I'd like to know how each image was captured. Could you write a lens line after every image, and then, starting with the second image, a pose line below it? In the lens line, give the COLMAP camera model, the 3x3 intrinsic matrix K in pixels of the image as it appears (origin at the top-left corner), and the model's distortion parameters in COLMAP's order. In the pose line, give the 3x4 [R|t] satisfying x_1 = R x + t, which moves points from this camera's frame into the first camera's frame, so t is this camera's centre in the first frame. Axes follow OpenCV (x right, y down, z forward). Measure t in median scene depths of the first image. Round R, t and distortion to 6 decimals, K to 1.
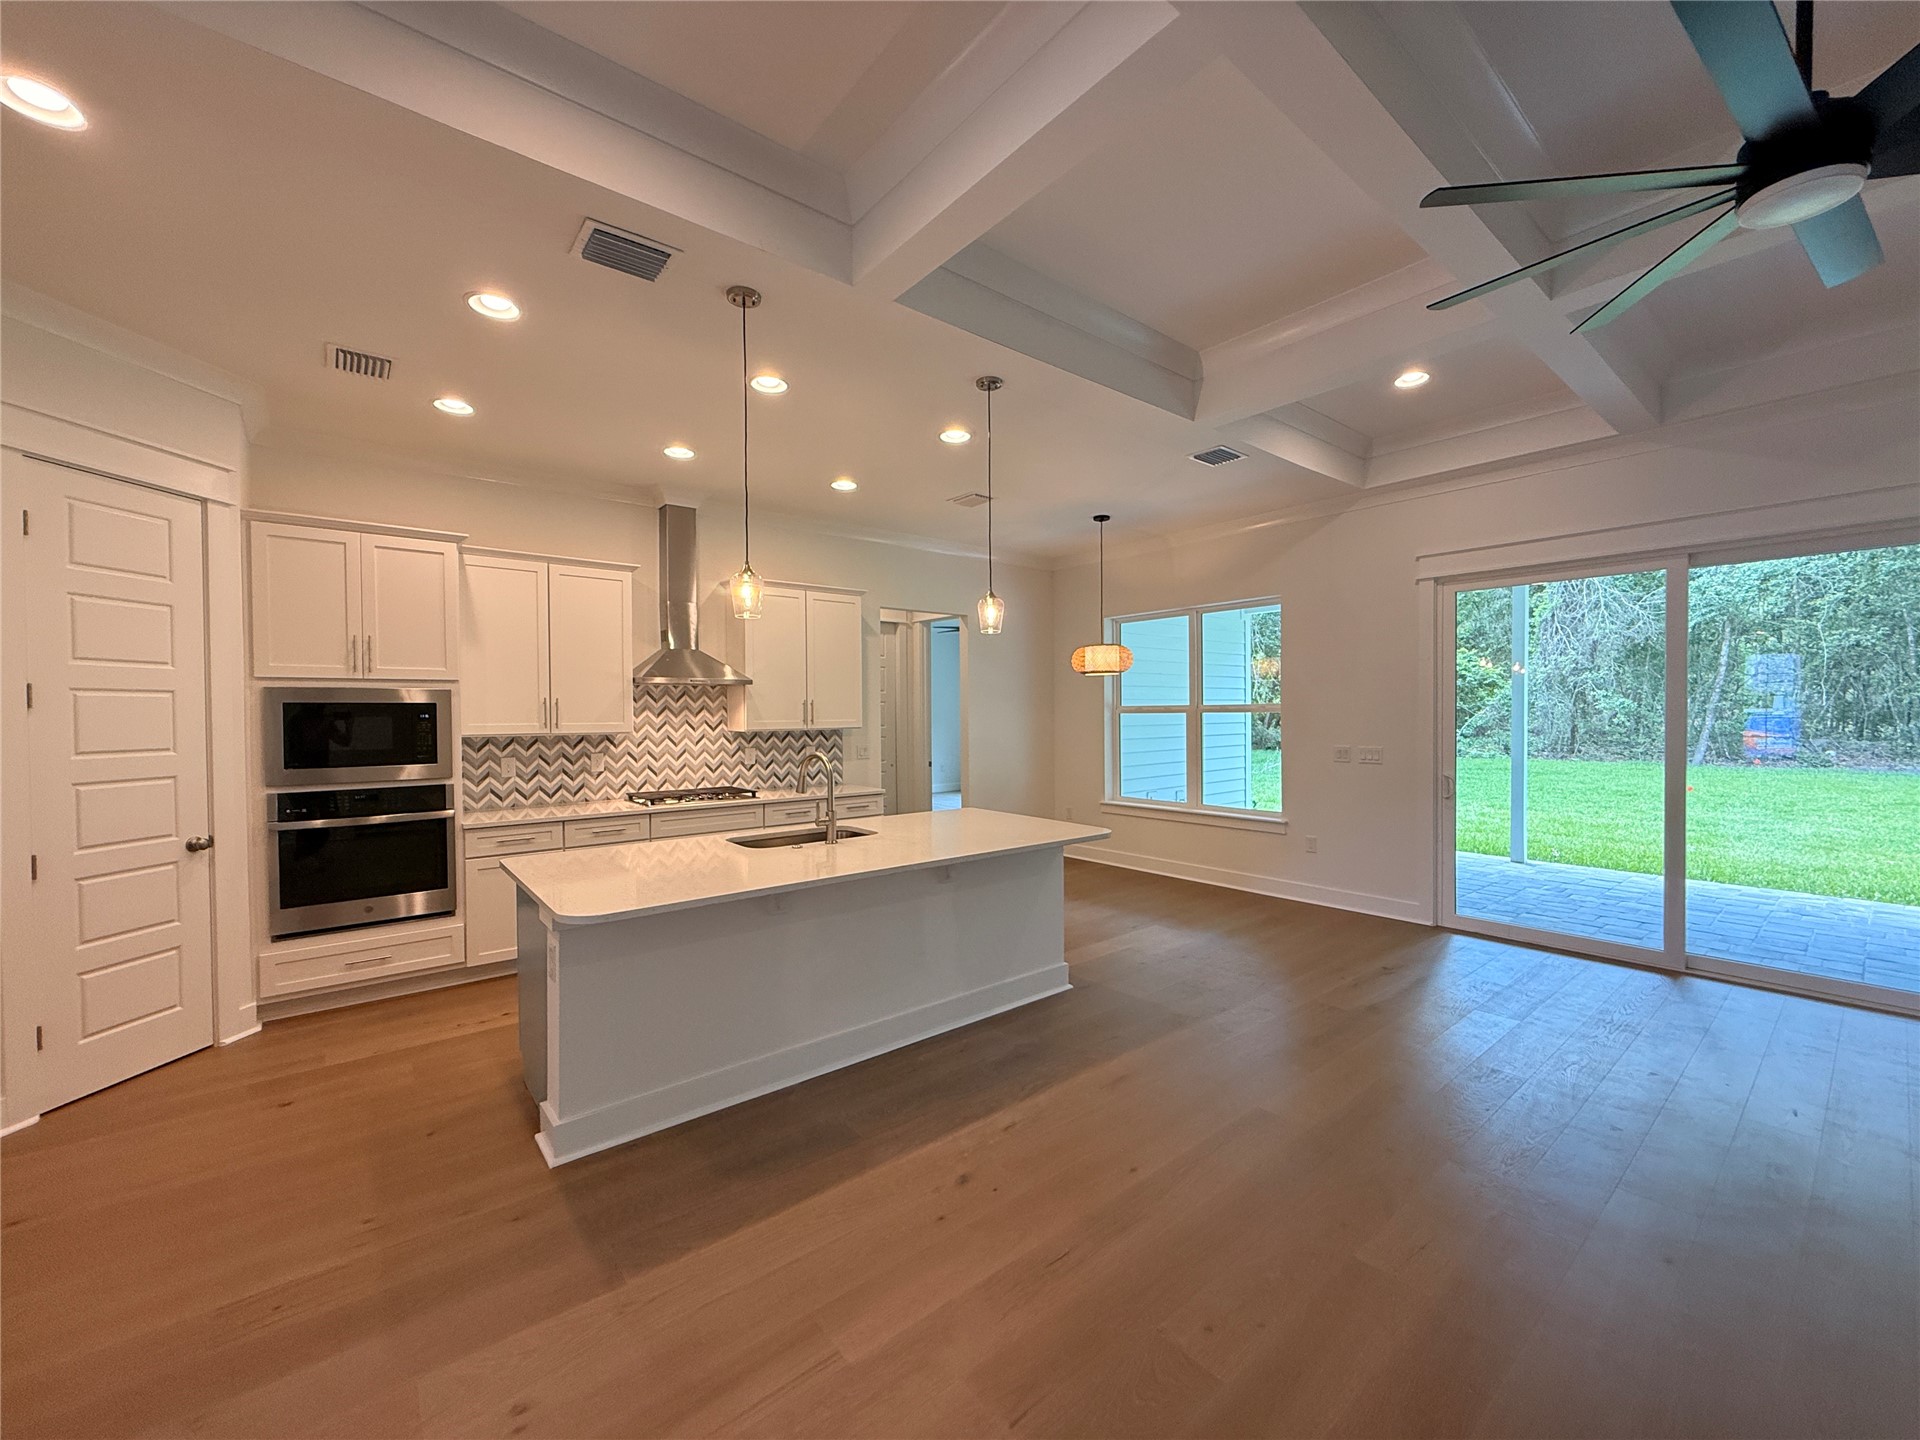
lens RADIAL K [[763.7, 0, 955.1], [0, 763.7, 725.6], [0, 0, 1]] dist [-0.001415, 0.000247]
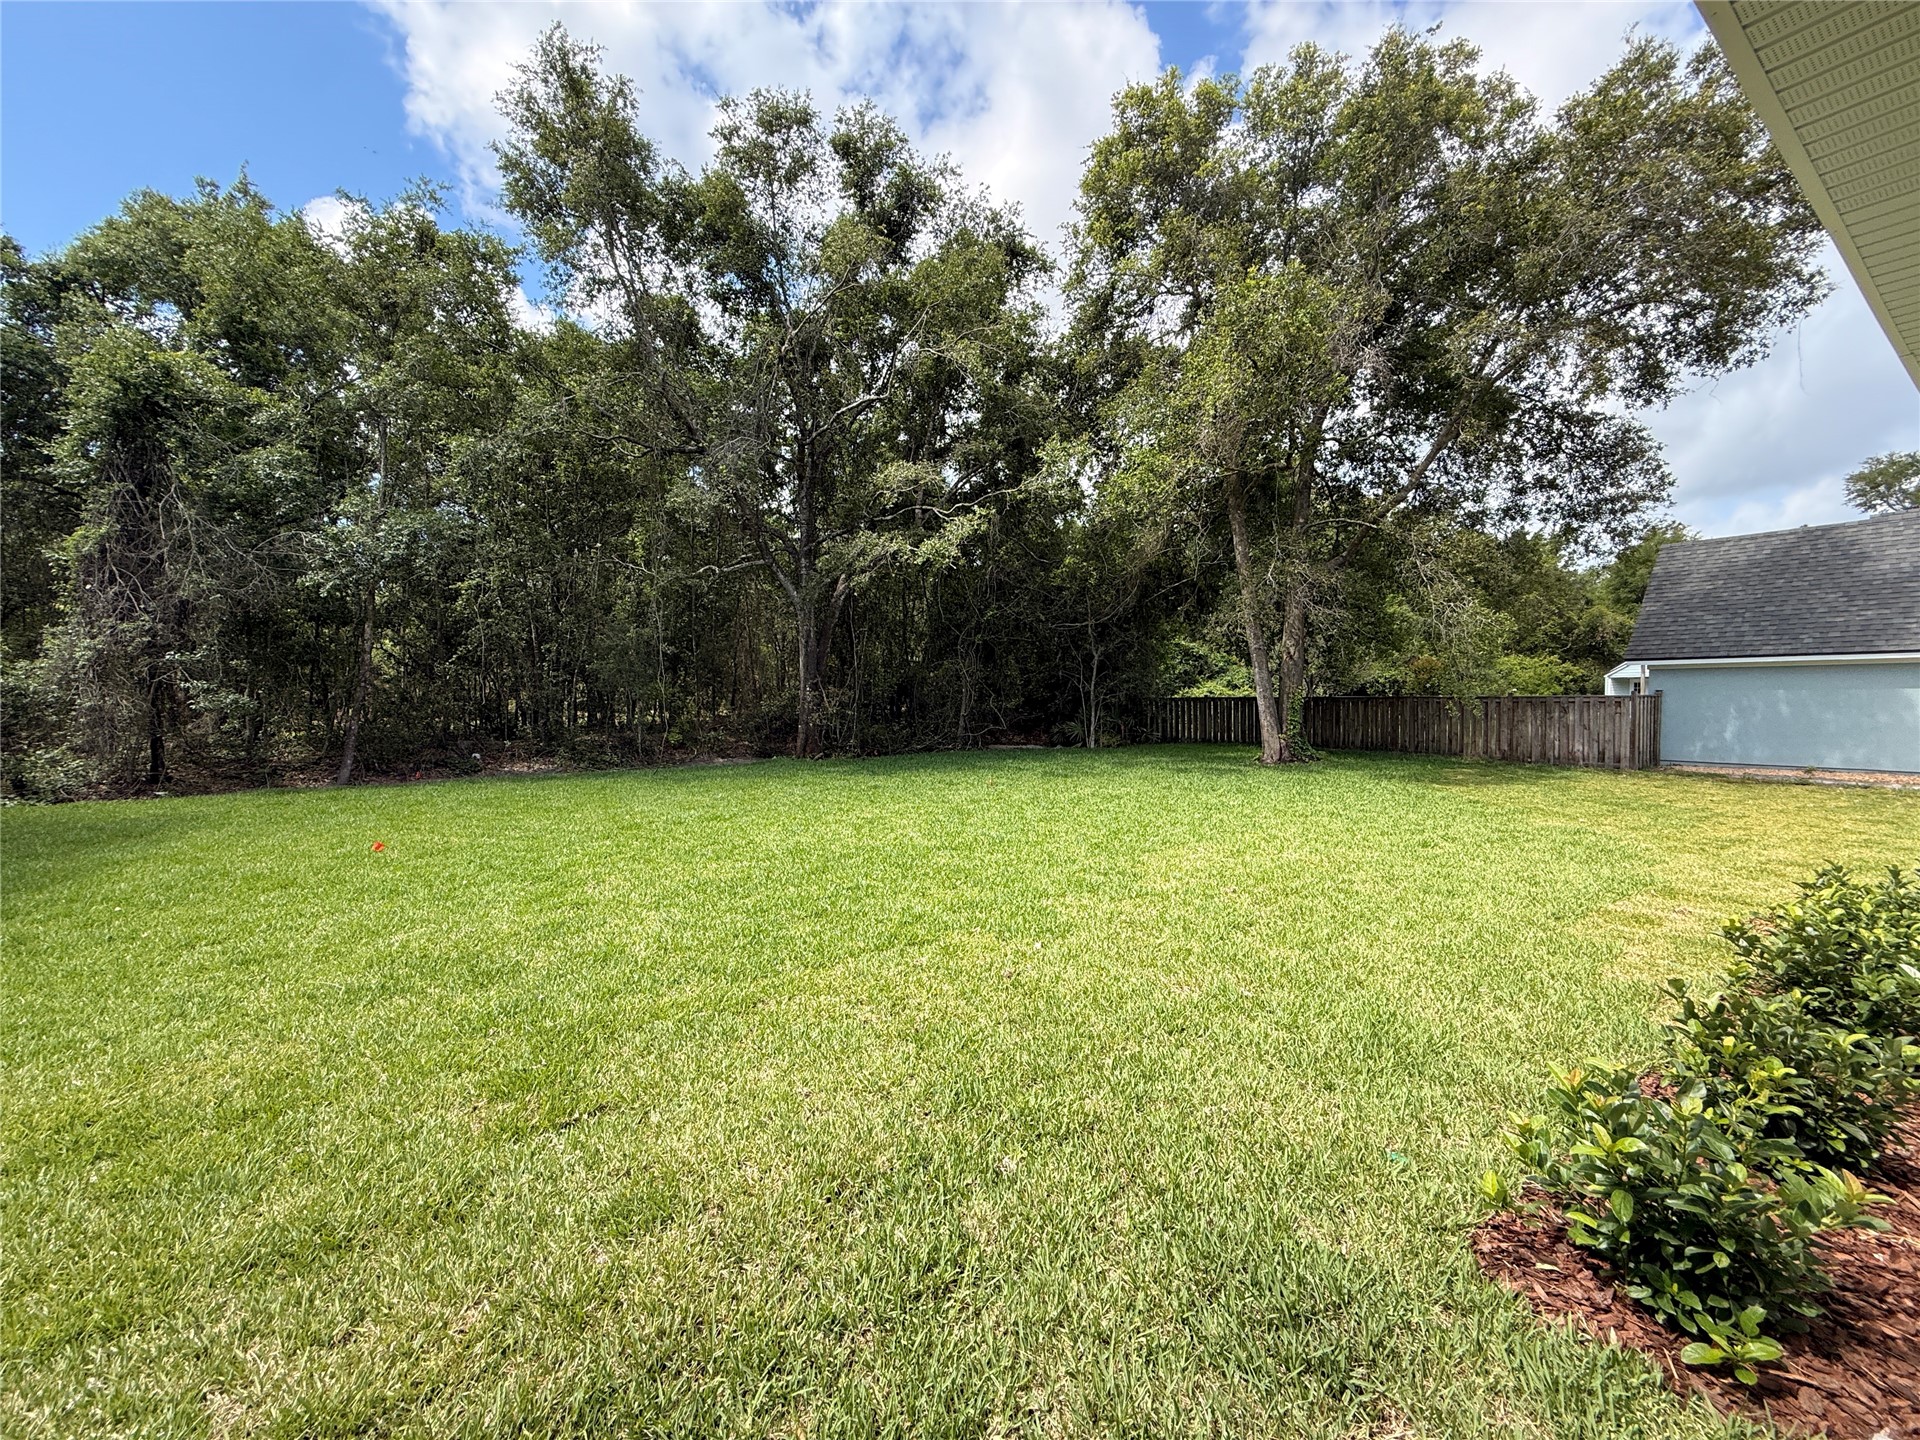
lens RADIAL K [[763.7, 0, 956.9], [0, 763.7, 724.8], [0, 0, 1]] dist [-0.001415, 0.000247]
pose [[0.082216, -0.033159, 0.996063, 0.288061], [0.032374, 0.999008, 0.030585, -0.009878], [-0.996089, 0.029732, 0.083208, 0.348644]]
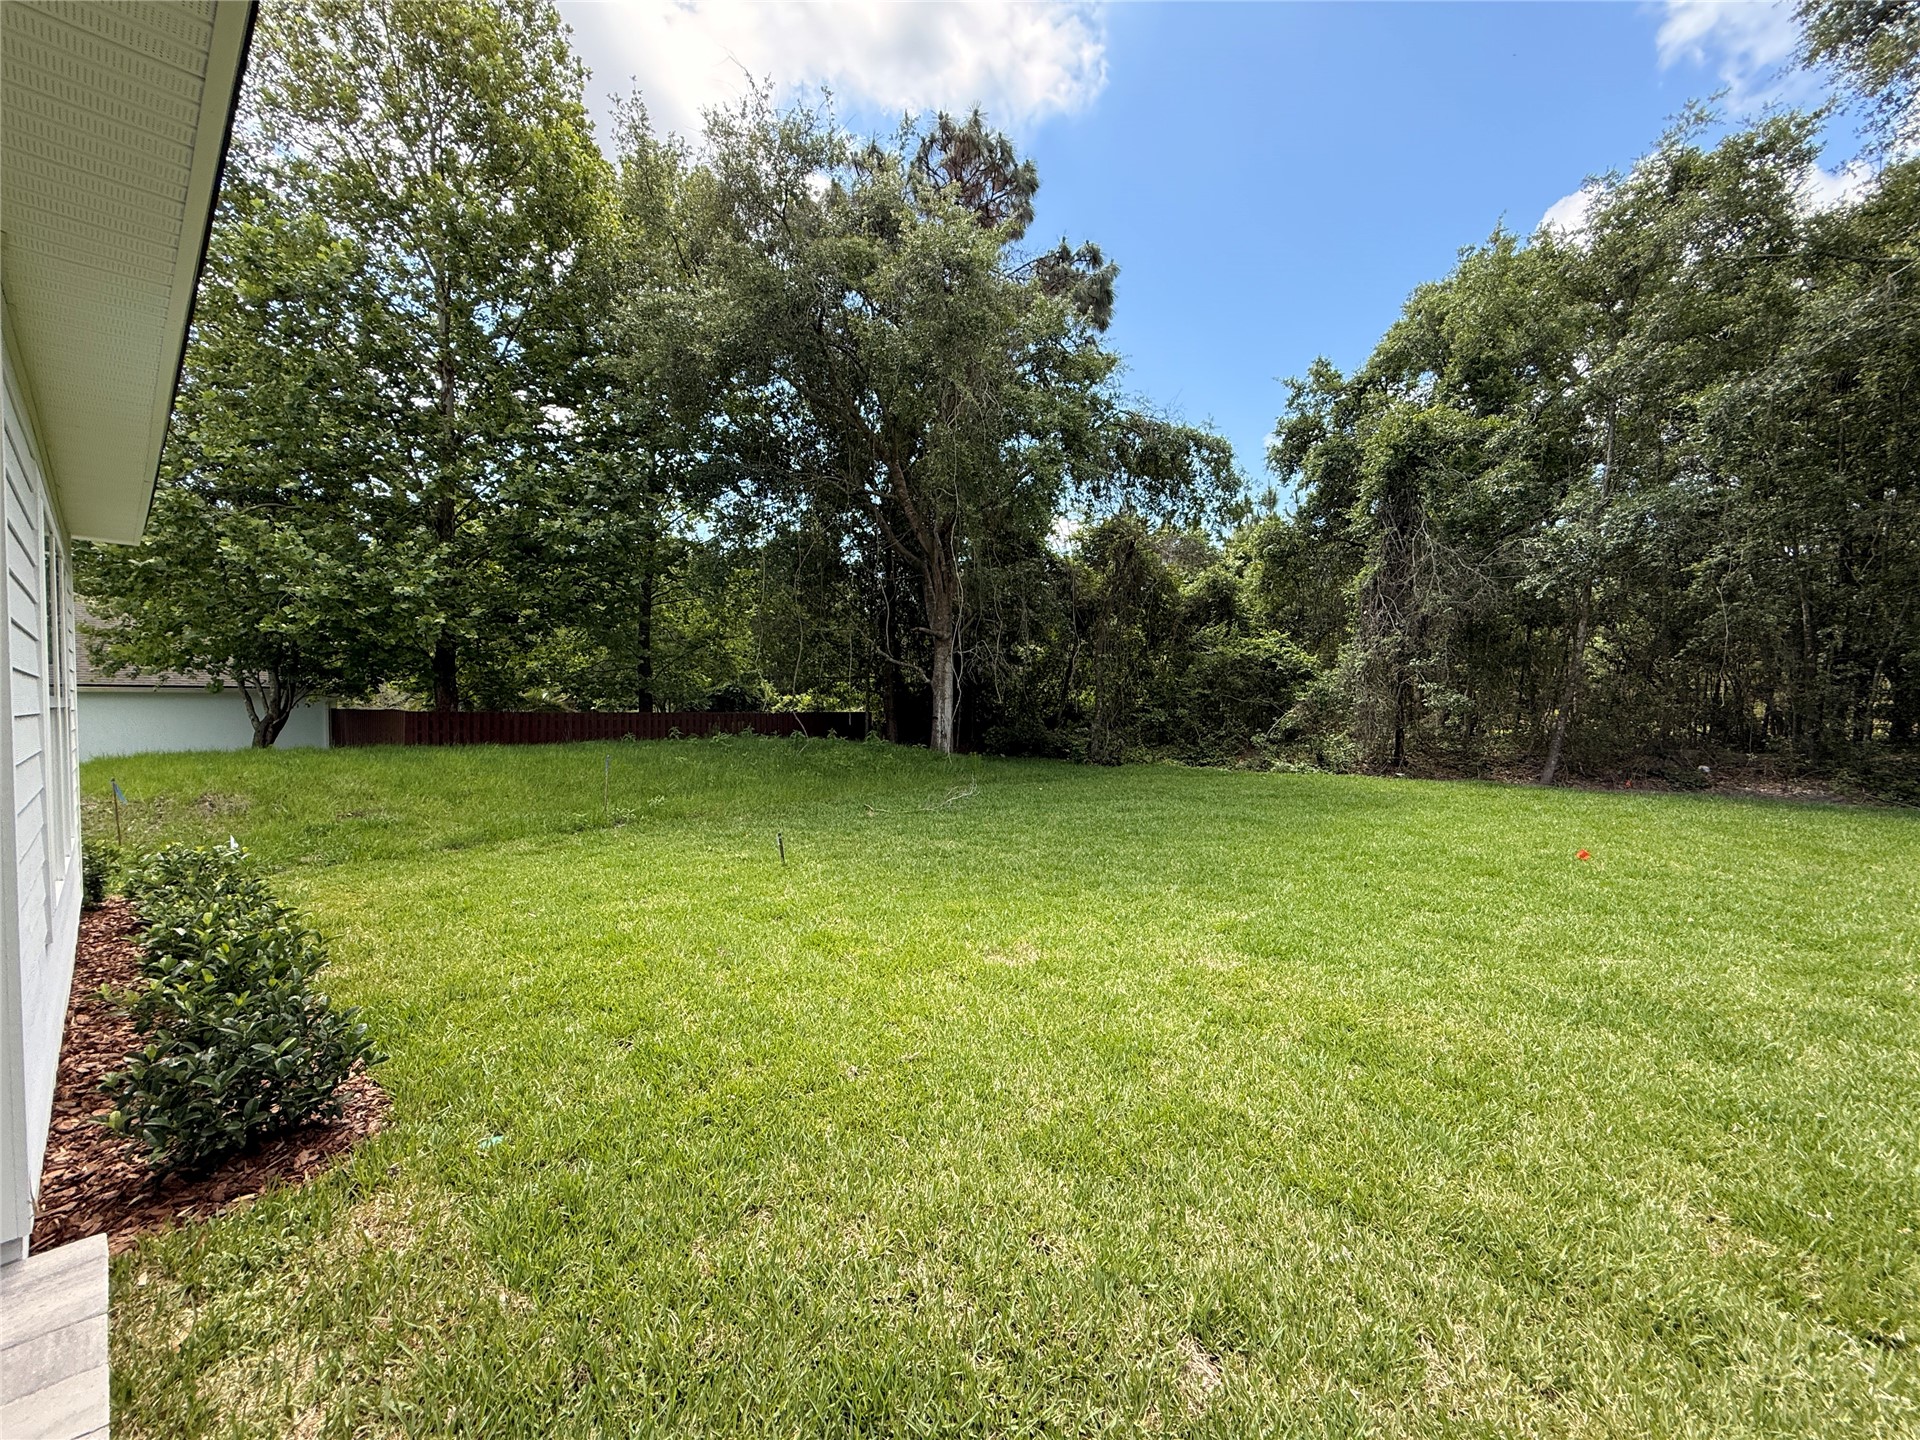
lens RADIAL K [[763.7, 0, 955.0], [0, 763.7, 720.9], [0, 0, 1]] dist [-0.001415, 0.000247]
pose [[0.988370, 0.003967, 0.152014, 0.293796], [-0.004351, 0.999988, 0.002192, -0.009678], [-0.152003, -0.002828, 0.988376, 0.359807]]
